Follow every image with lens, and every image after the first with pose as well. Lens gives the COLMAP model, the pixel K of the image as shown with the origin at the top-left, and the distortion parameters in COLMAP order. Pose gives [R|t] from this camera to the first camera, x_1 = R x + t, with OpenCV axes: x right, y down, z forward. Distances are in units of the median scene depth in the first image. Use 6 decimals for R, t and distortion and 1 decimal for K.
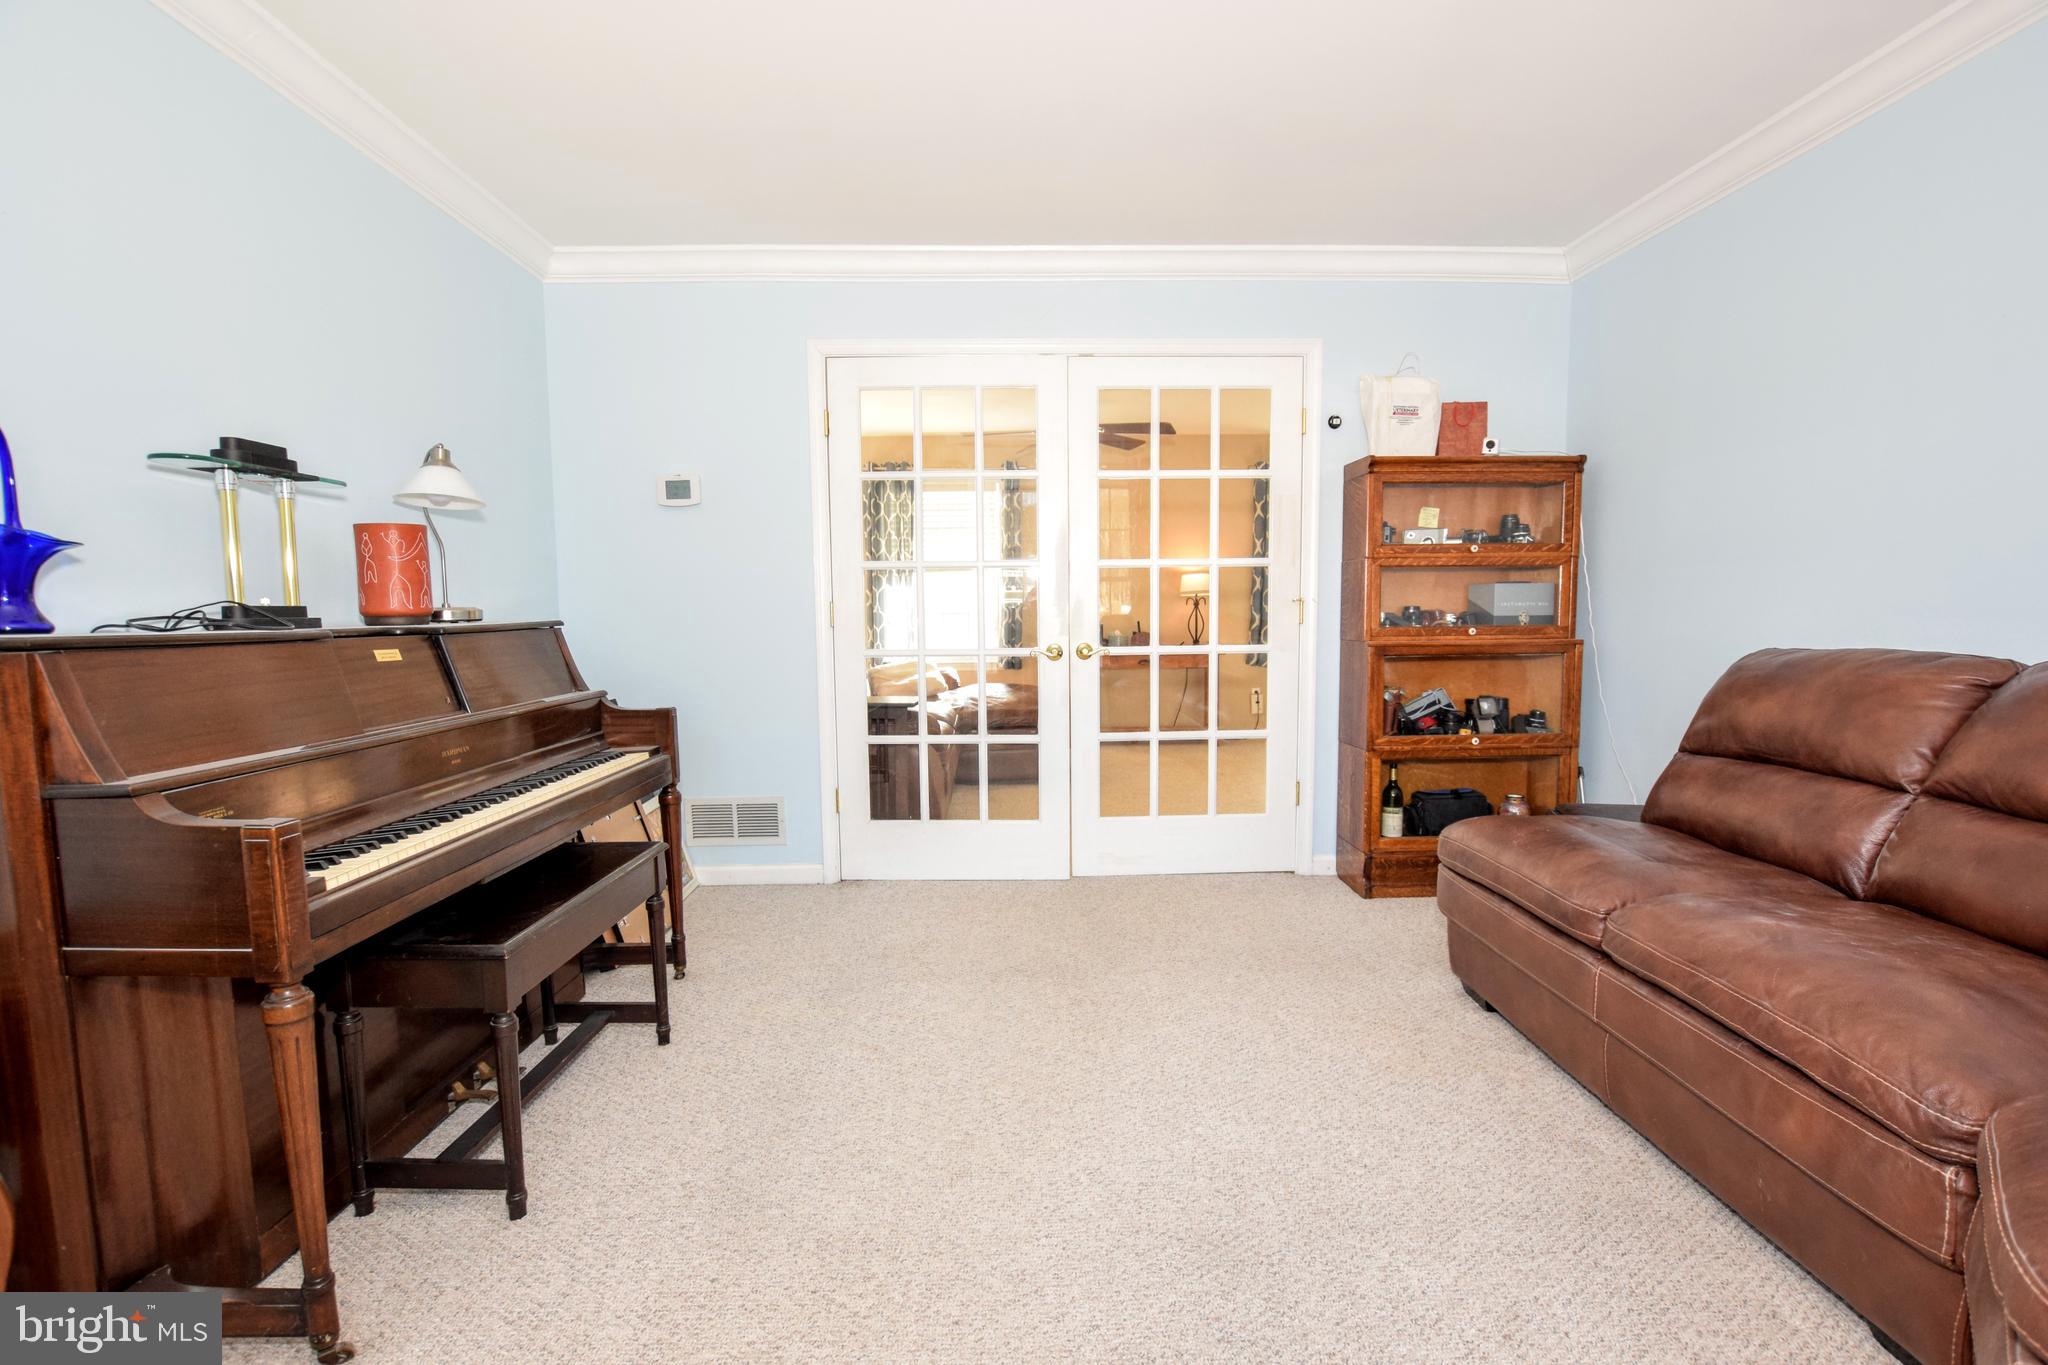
lens RADIAL K [[928.2, 0, 1020.6], [0, 928.2, 690.6], [0, 0, 1]] dist [-0.033143, 0.006514]
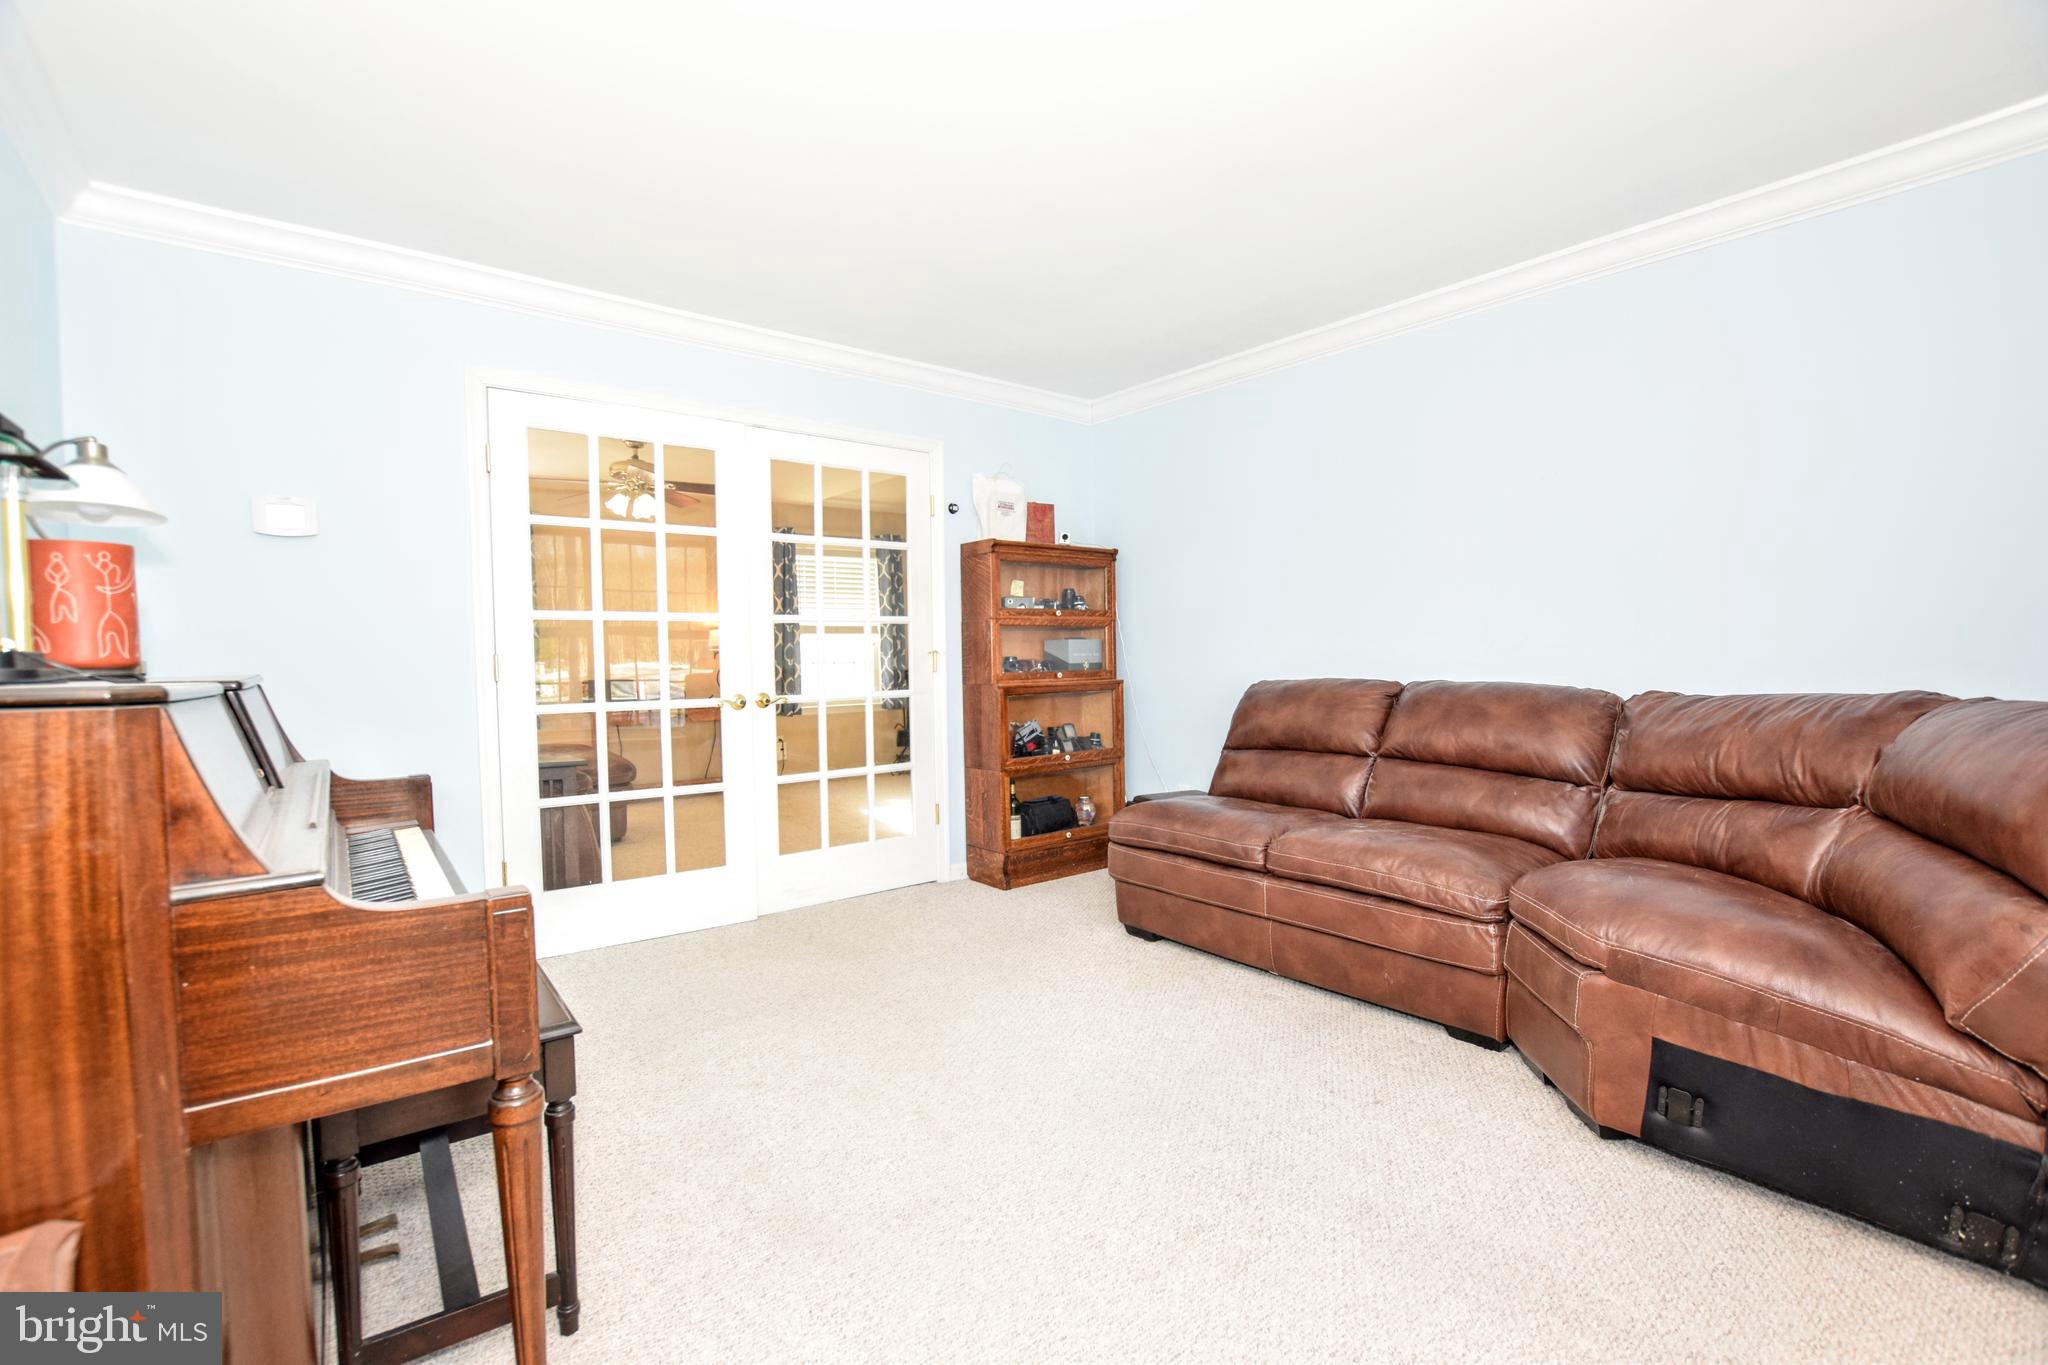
lens RADIAL K [[903.6, 0, 1026.9], [0, 903.6, 691.8], [0, 0, 1]] dist [-0.028983, 0.001411]
pose [[0.792345, -0.025085, 0.609558, -0.334947], [0.060640, 0.997445, -0.037776, 0.005750], [-0.607053, 0.066895, 0.791841, -0.000532]]
